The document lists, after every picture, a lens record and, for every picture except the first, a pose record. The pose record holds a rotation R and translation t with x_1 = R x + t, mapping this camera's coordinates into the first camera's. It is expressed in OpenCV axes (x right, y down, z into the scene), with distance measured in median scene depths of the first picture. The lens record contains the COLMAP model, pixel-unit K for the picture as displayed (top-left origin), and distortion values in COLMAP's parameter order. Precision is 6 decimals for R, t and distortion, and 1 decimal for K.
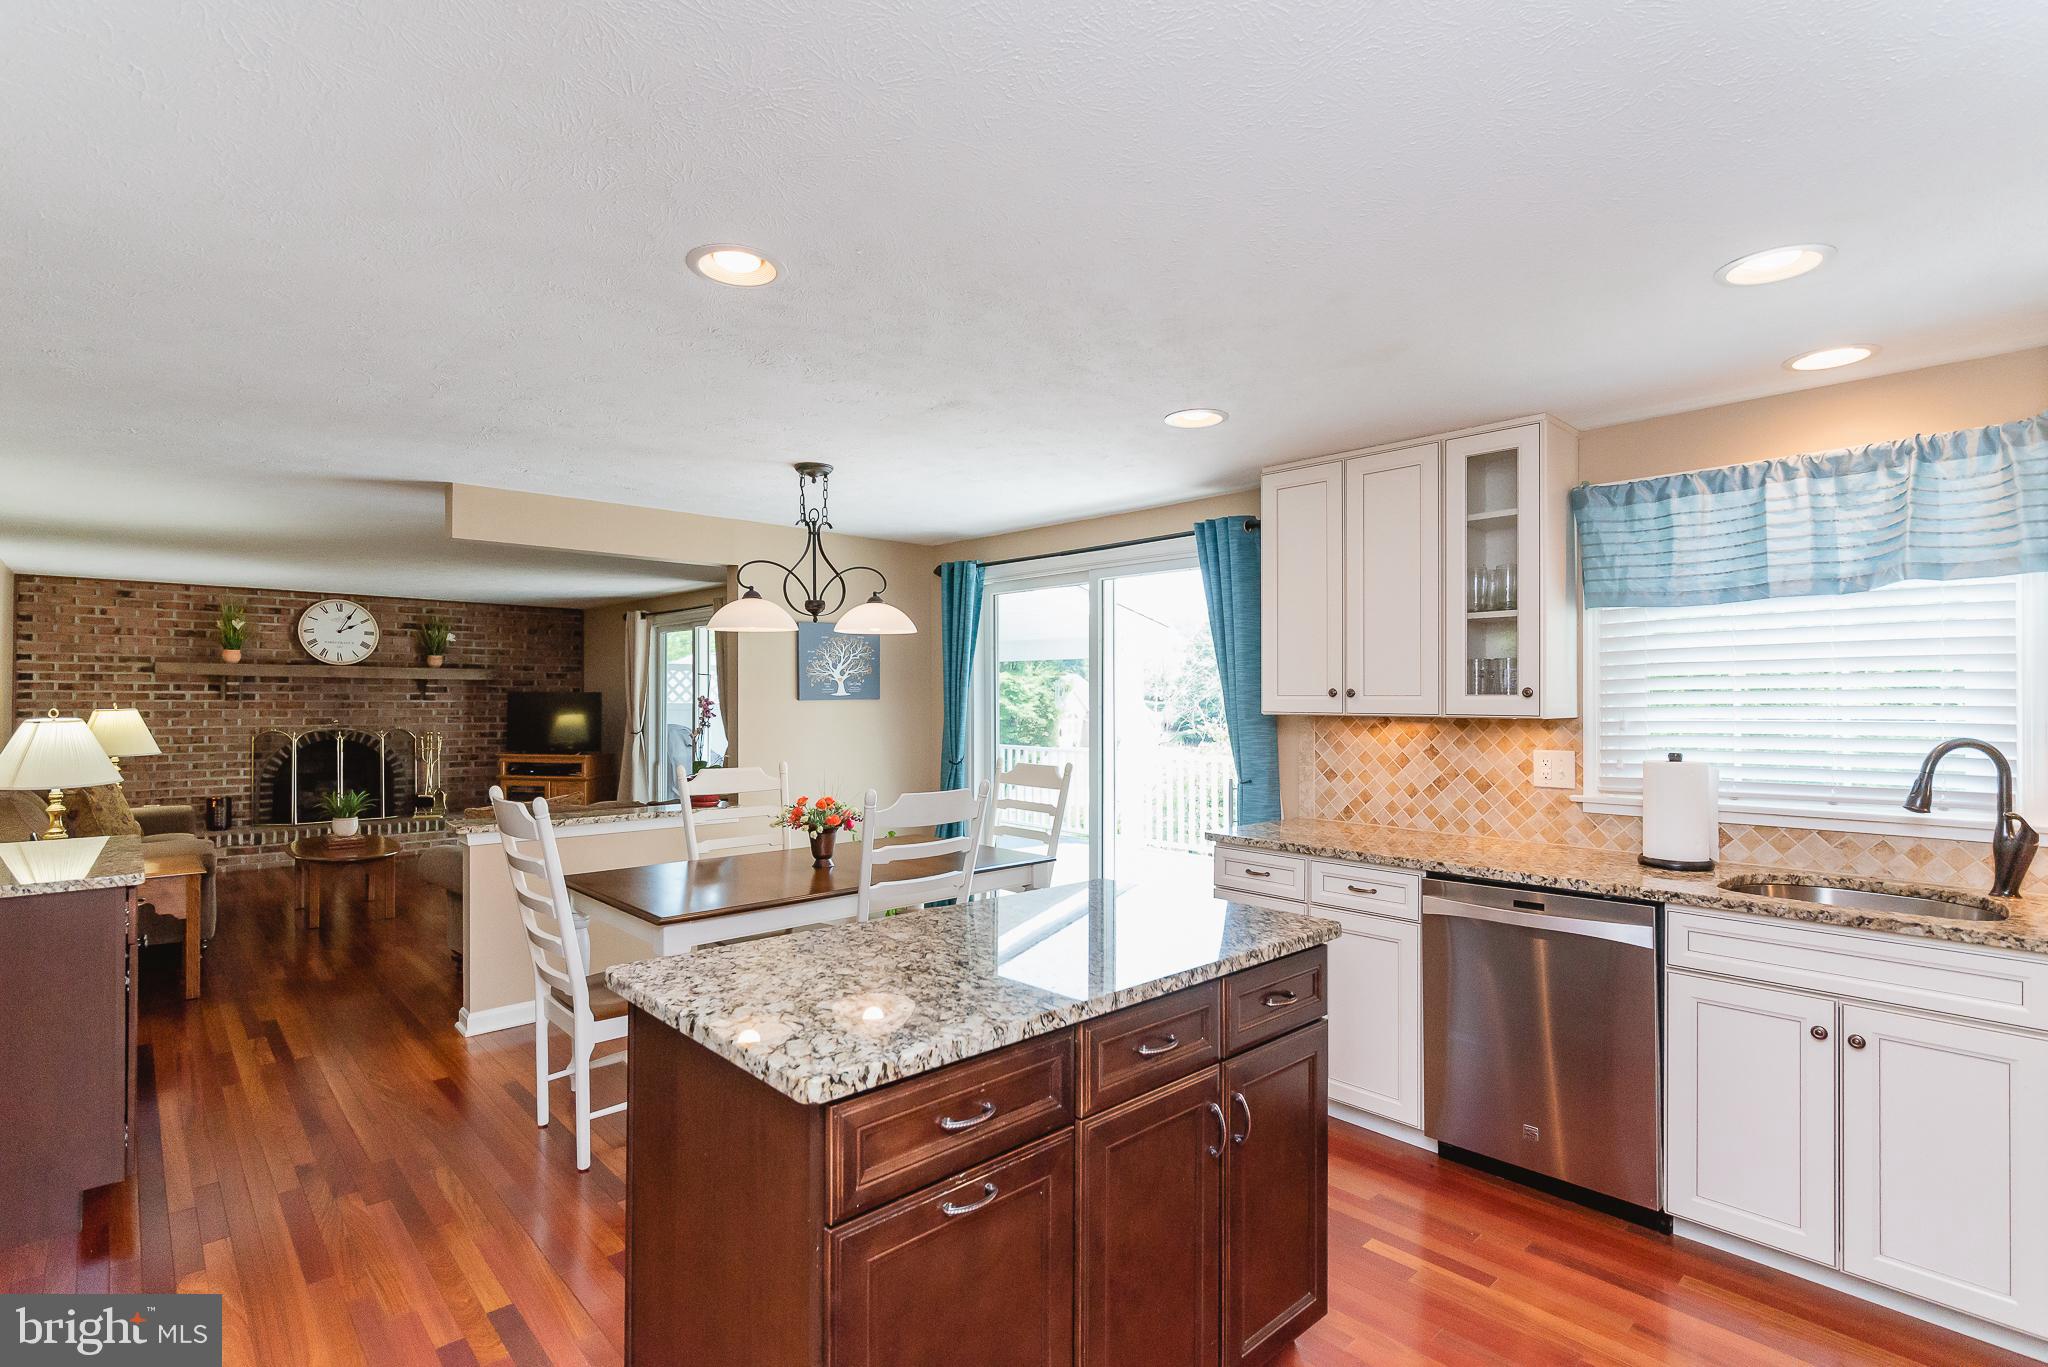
lens RADIAL K [[1001.3, 0, 1036.3], [0, 1001.3, 694.4], [0, 0, 1]] dist [-0.011081, 0.003234]
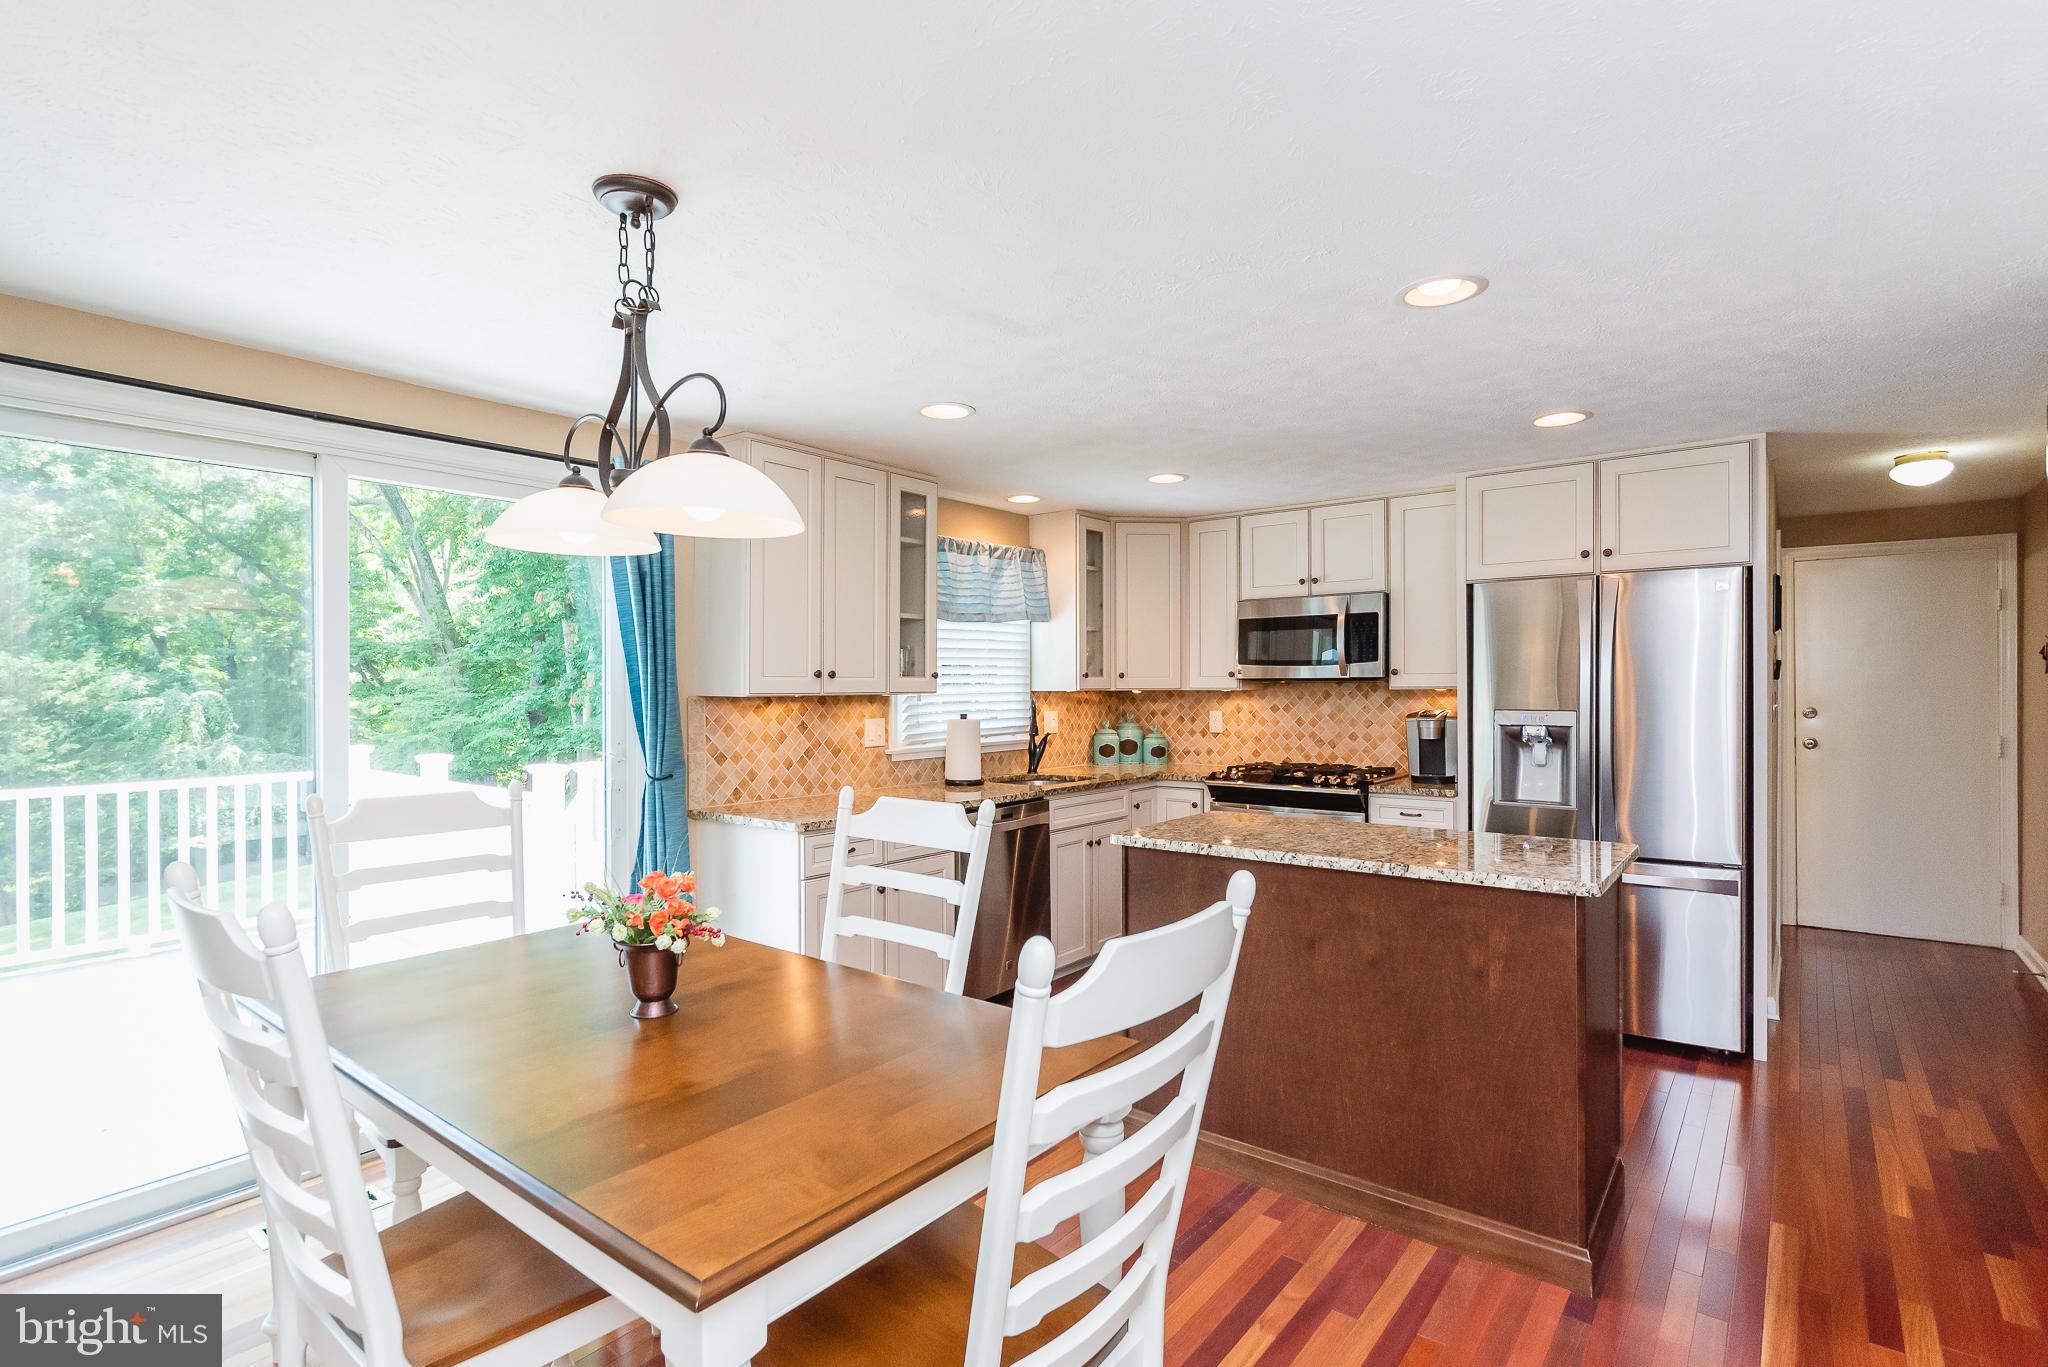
lens RADIAL K [[1001.3, 0, 1006.1], [0, 1001.3, 693.0], [0, 0, 1]] dist [-0.011081, 0.003234]
pose [[-0.137313, -0.010383, 0.990473, -0.548133], [0.003096, 0.999936, 0.010912, 0.004993], [-0.990523, 0.004565, -0.137272, 0.662506]]
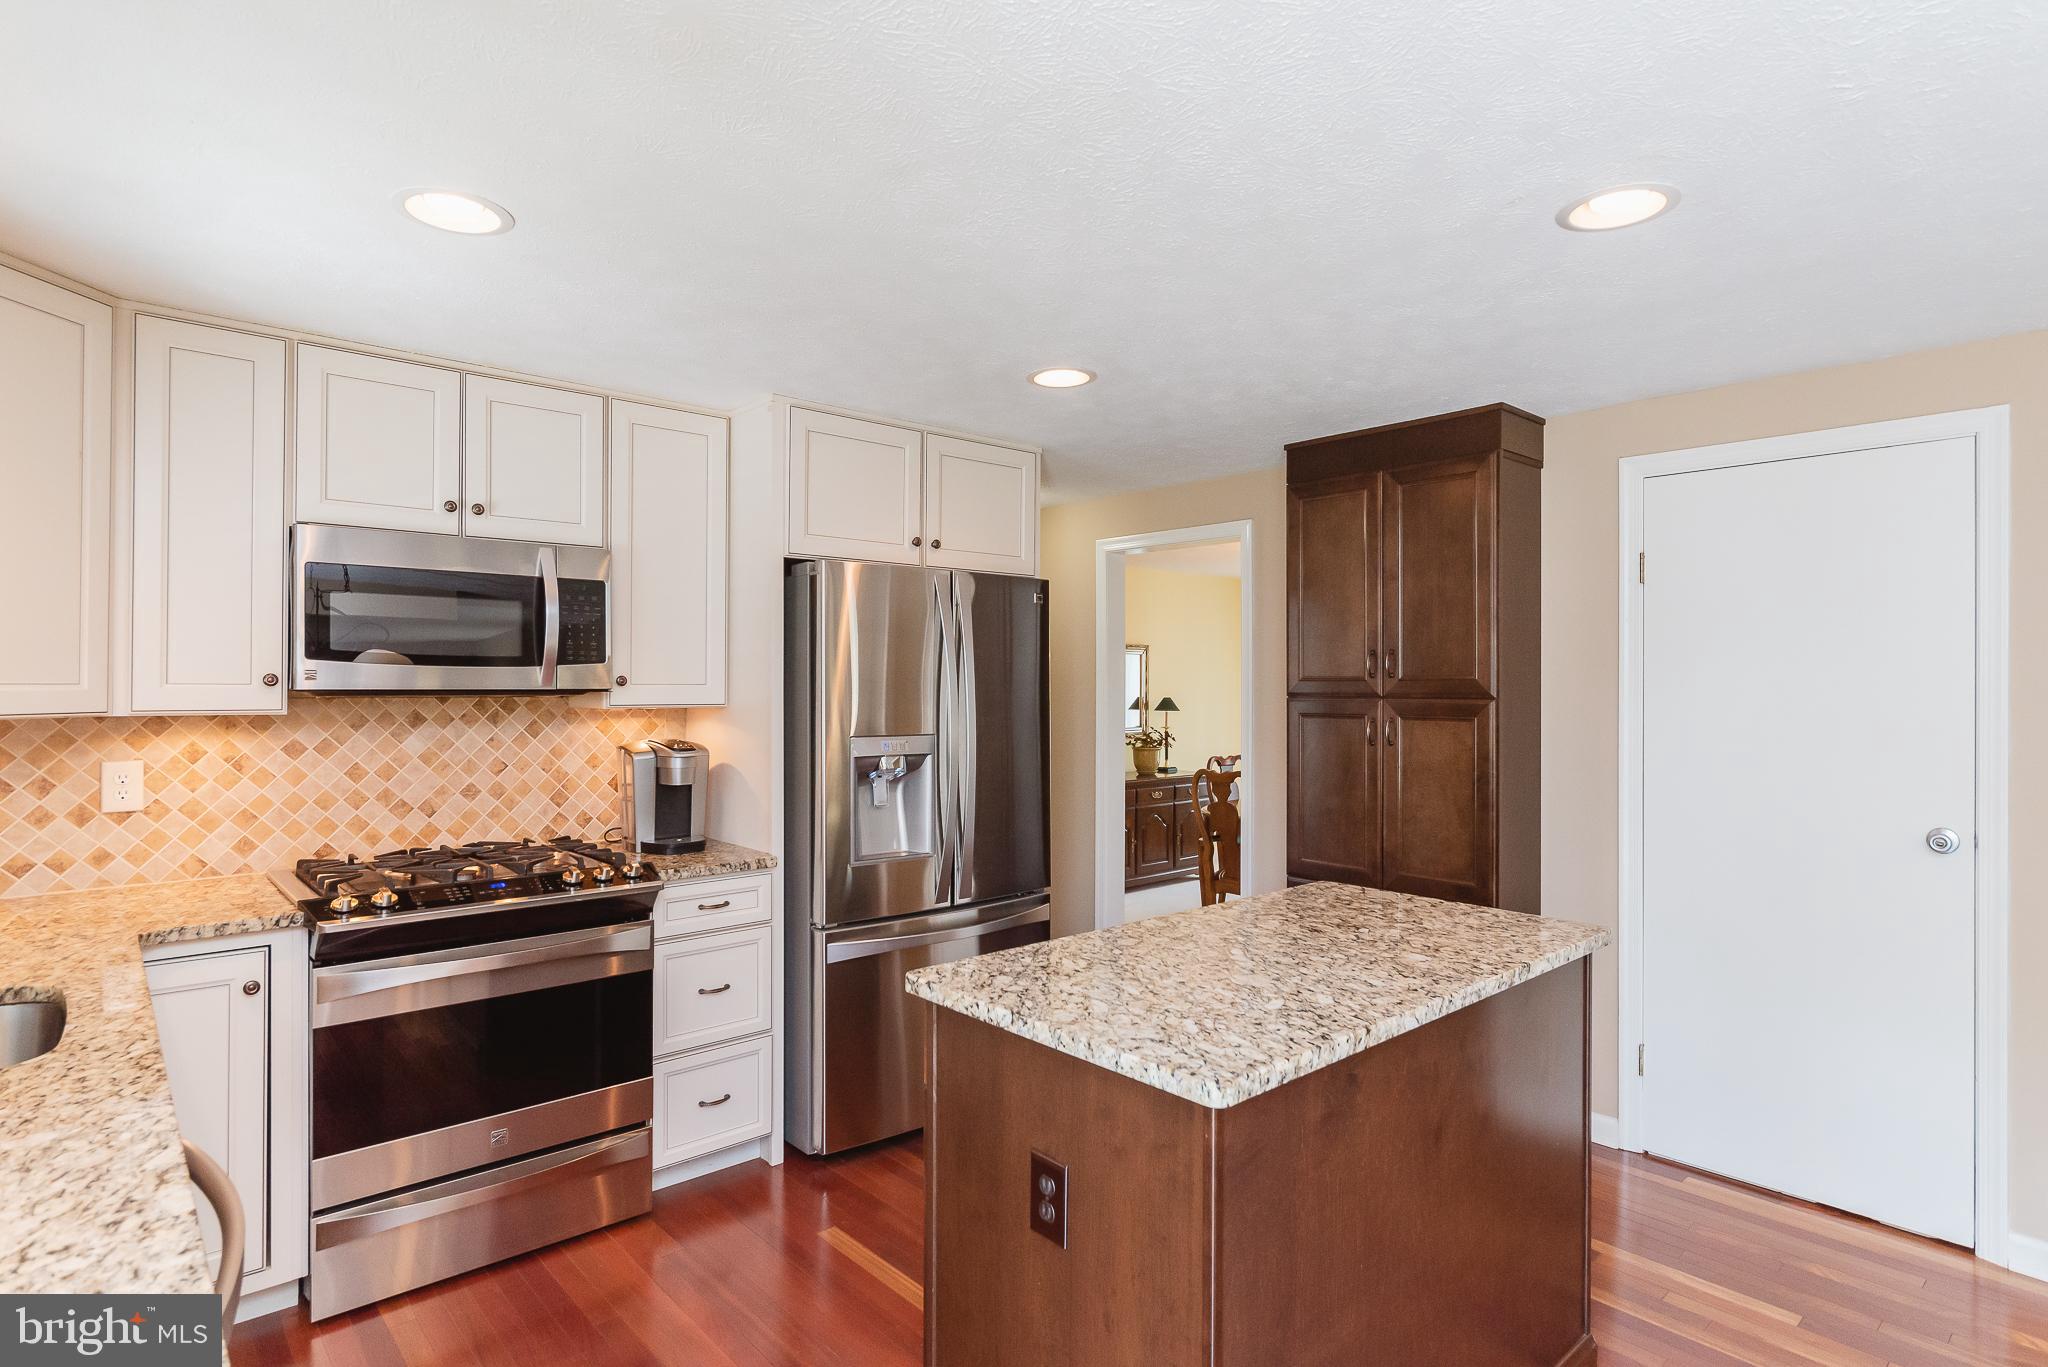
lens RADIAL K [[1052.3, 0, 1030.8], [0, 1052.3, 684.2], [0, 0, 1]] dist [0.015669, -0.001732]
pose [[-0.998965, -0.007016, 0.044931, 0.070243], [-0.007124, 0.999972, -0.002242, -0.002066], [-0.044914, -0.002560, -0.998988, 0.776335]]
